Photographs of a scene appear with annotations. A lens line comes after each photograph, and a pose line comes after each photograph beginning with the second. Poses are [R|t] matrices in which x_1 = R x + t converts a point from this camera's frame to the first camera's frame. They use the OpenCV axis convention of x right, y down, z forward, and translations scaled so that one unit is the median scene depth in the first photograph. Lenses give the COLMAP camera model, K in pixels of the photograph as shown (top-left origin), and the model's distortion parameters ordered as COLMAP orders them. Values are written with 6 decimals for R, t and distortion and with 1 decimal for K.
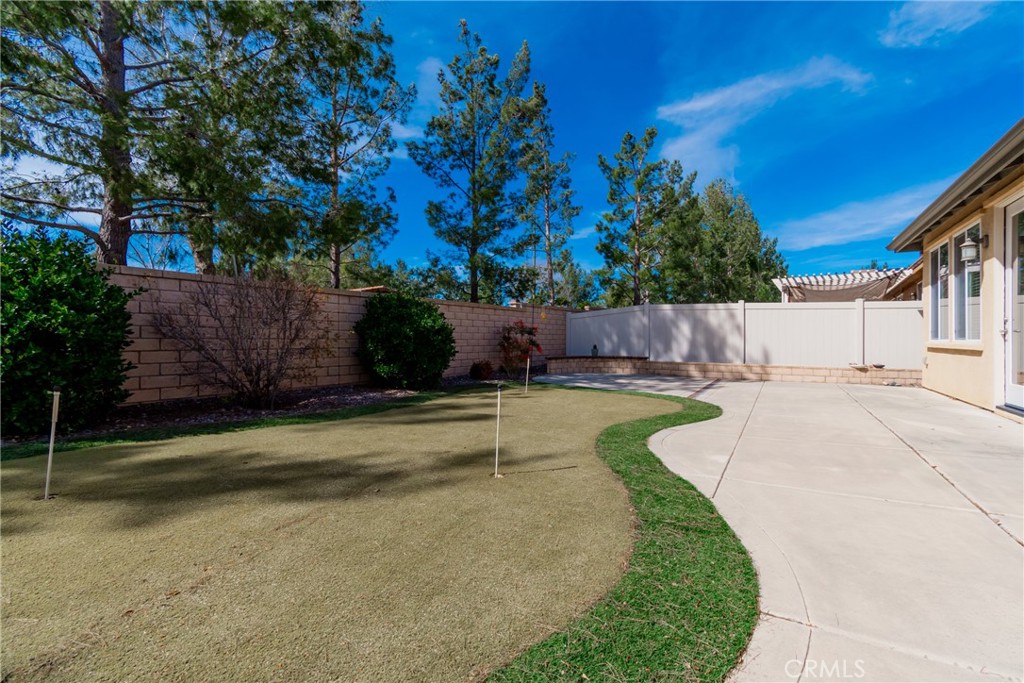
lens RADIAL K [[458.7, 0, 512.4], [0, 458.7, 340.7], [0, 0, 1]] dist [-0.003512, -0.001121]
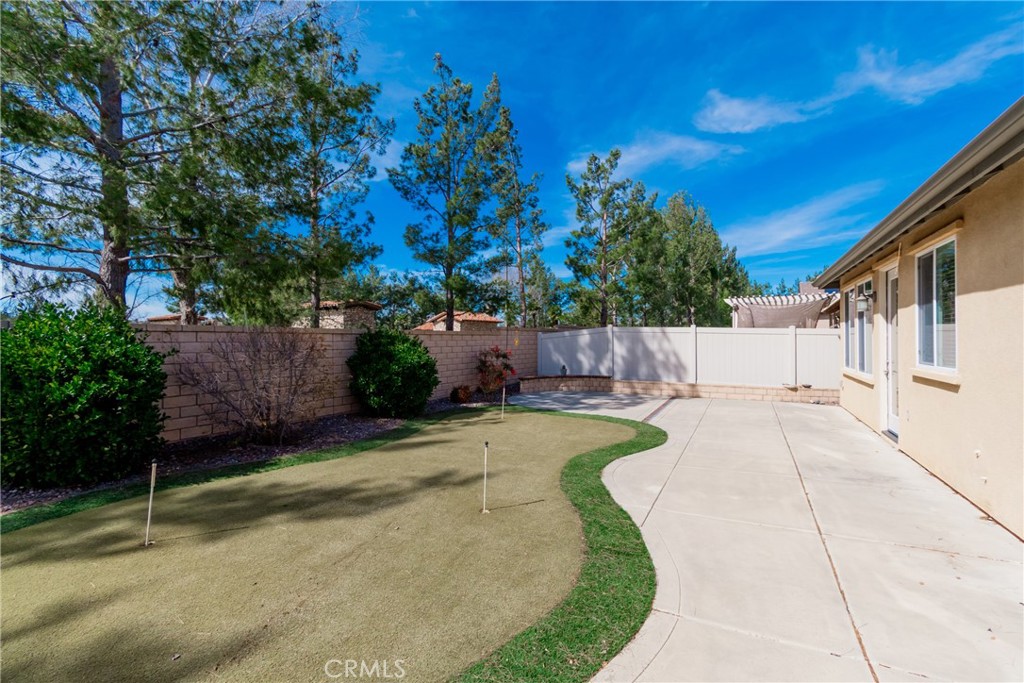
lens RADIAL K [[458.7, 0, 512.0], [0, 458.7, 339.7], [0, 0, 1]] dist [-0.003512, -0.001121]
pose [[0.998165, -0.008222, 0.059998, -0.012903], [0.008273, 0.999966, -0.000607, -0.083538], [-0.059991, 0.001102, 0.998198, -0.135788]]
